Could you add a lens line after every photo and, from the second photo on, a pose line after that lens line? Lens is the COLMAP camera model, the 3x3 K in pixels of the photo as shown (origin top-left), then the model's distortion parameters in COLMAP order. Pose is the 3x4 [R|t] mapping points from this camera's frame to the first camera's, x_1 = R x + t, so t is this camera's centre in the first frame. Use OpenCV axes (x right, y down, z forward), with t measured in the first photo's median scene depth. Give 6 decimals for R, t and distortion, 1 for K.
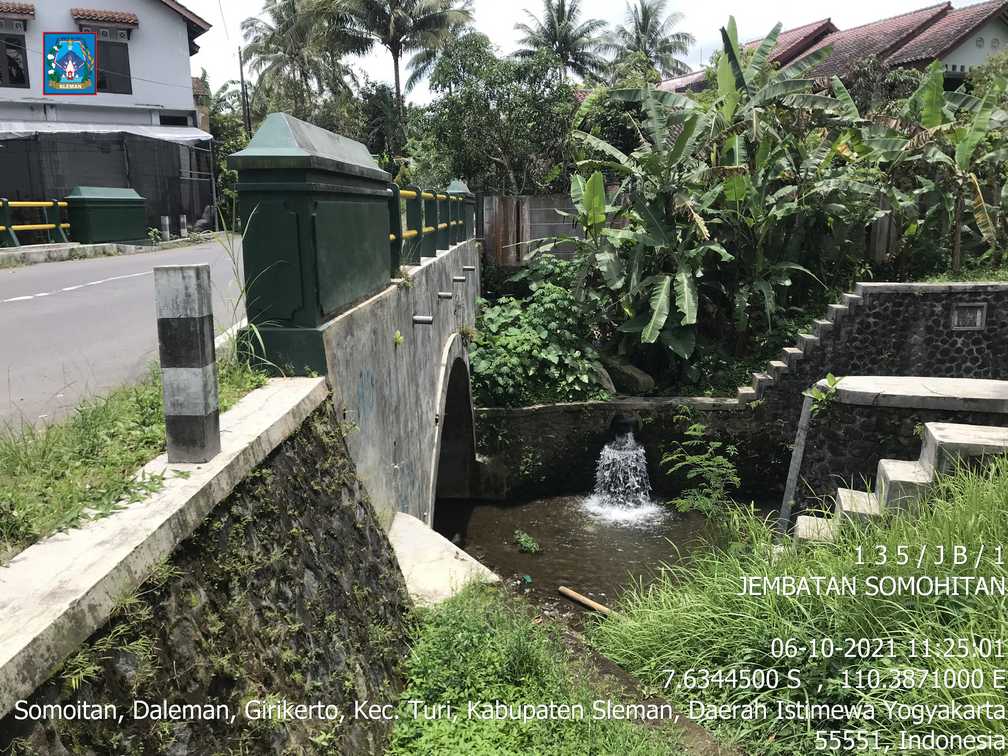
lens RADIAL K [[763.4, 0, 504.0], [0, 763.4, 378.0], [0, 0, 1]] dist [0.006091, -0.010753]
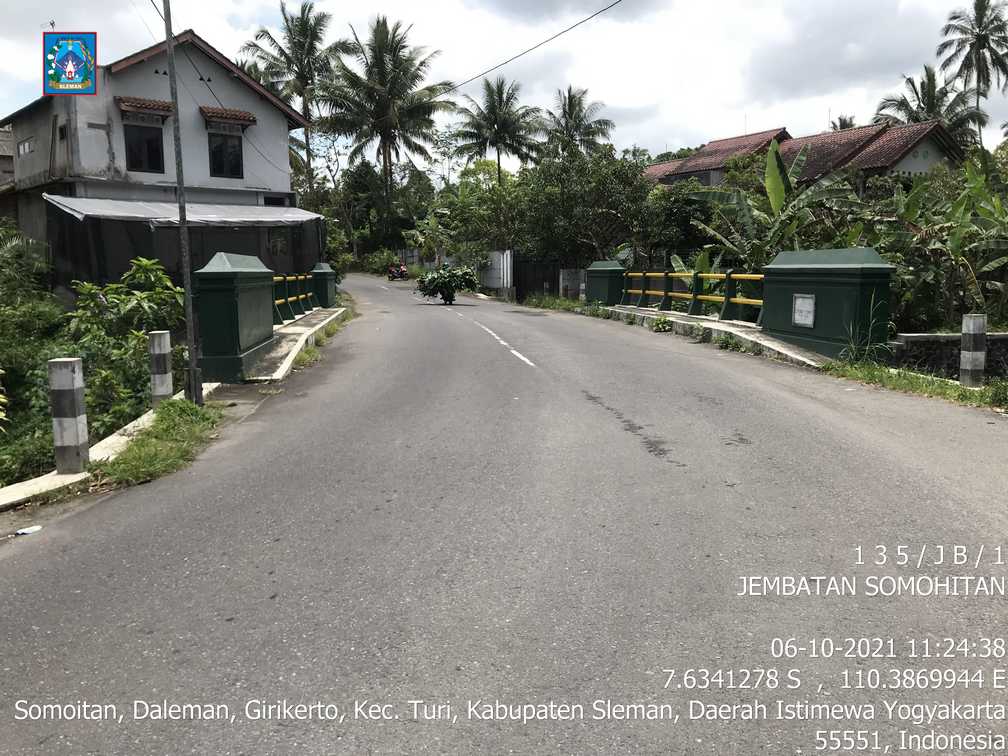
lens RADIAL K [[763.4, 0, 504.0], [0, 763.4, 378.0], [0, 0, 1]] dist [0.006091, -0.010753]
pose [[0.990440, -0.014219, 0.137208, -0.255284], [0.025573, 0.996358, -0.081348, 0.029226], [-0.135551, 0.084079, 0.987196, -0.157873]]
